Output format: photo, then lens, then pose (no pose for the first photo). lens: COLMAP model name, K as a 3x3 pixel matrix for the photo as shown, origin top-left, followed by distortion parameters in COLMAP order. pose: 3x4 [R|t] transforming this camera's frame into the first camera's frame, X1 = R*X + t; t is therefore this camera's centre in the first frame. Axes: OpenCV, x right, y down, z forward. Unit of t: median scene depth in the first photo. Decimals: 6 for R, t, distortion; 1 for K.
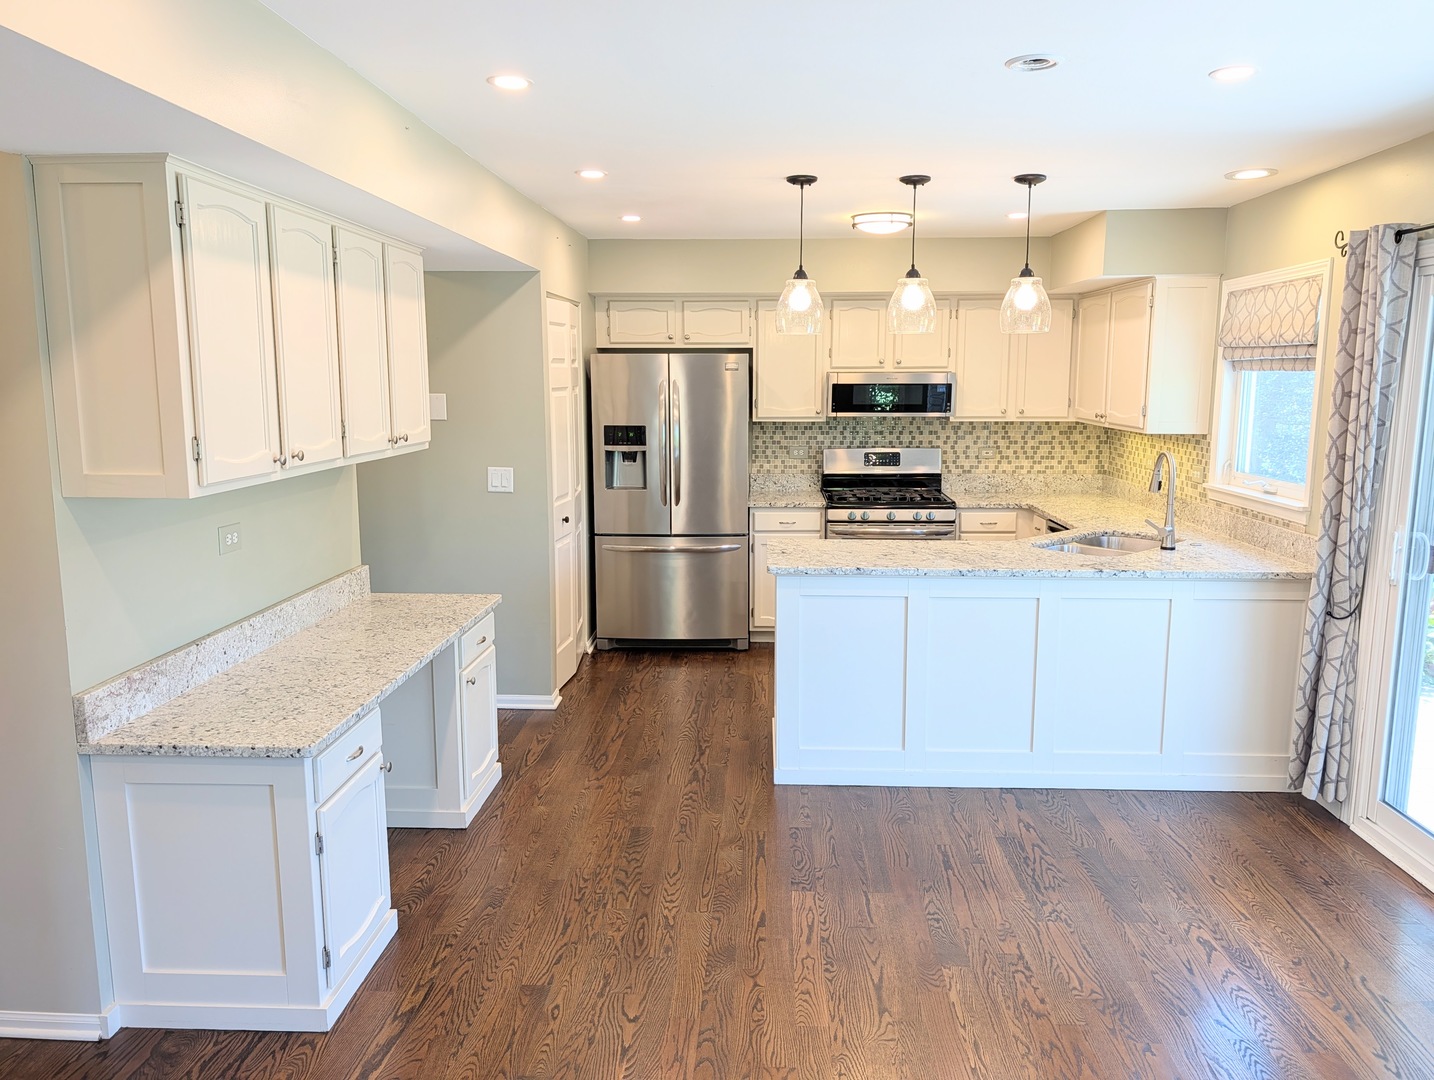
lens RADIAL K [[1017.5, 0, 716.6], [0, 1017.5, 537.5], [0, 0, 1]] dist [-0.002272, -0.001671]
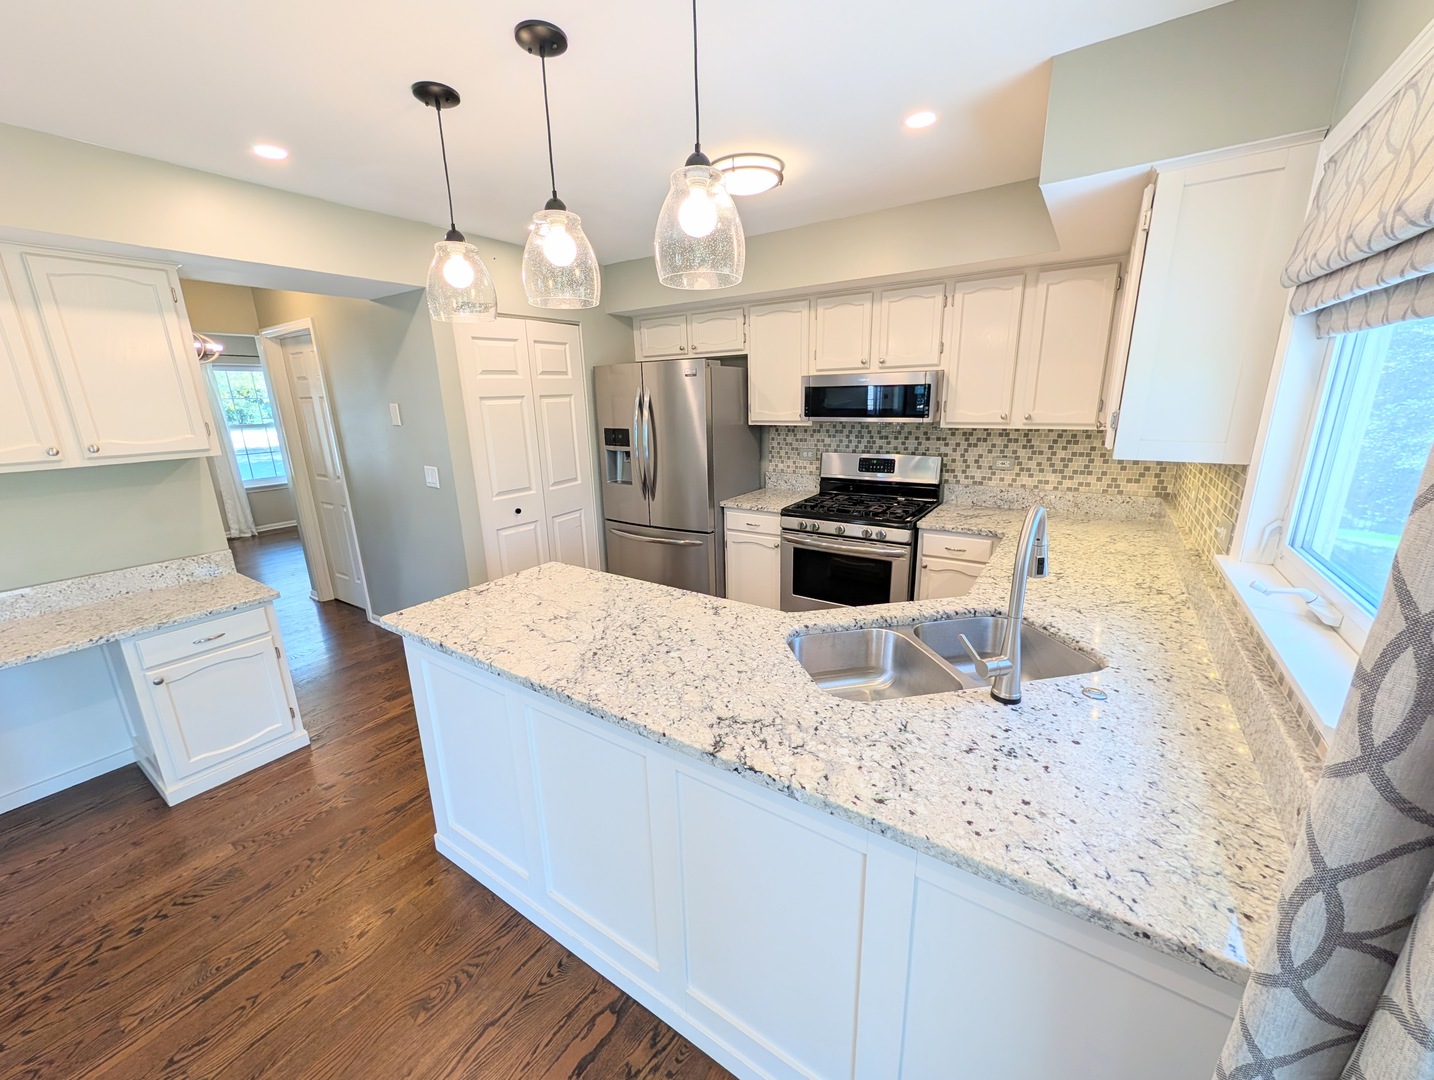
lens RADIAL K [[550.4, 0, 712.1], [0, 550.4, 538.0], [0, 0, 1]] dist [-0.001696, 0.000683]
pose [[0.859651, 0.113838, -0.498037, 0.294971], [-0.060316, 0.990655, 0.122328, -0.062325], [0.507308, -0.075120, 0.858484, 0.457354]]
